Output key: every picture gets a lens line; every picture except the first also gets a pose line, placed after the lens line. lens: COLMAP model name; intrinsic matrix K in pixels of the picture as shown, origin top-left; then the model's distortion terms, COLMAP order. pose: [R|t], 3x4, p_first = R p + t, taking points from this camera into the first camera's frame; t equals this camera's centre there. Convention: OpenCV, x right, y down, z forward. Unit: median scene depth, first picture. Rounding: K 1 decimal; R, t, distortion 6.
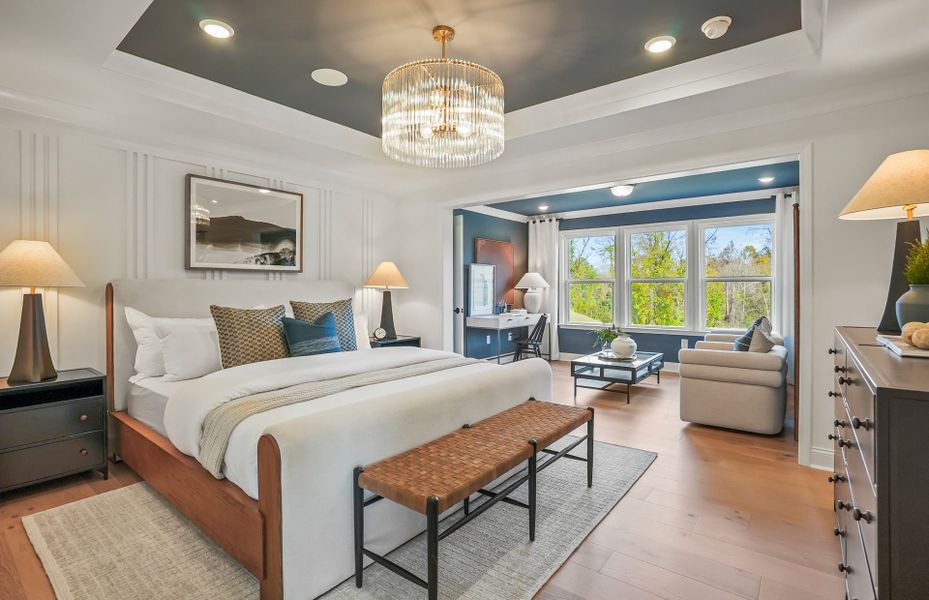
lens RADIAL K [[437.7, 0, 465.7], [0, 437.7, 292.1], [0, 0, 1]] dist [-0.029769, 0.007012]
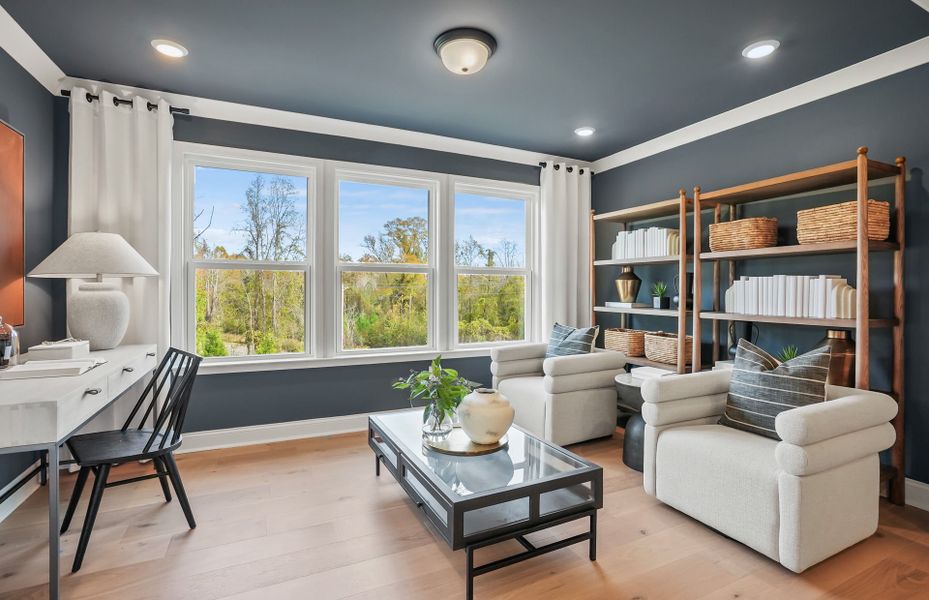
lens RADIAL K [[437.7, 0, 466.9], [0, 437.7, 291.9], [0, 0, 1]] dist [-0.029769, 0.007012]
pose [[0.450307, -0.000035, 0.892874, -0.022803], [-0.000937, 0.999999, 0.000512, 0.002431], [-0.892873, -0.001067, 0.450307, 0.564610]]
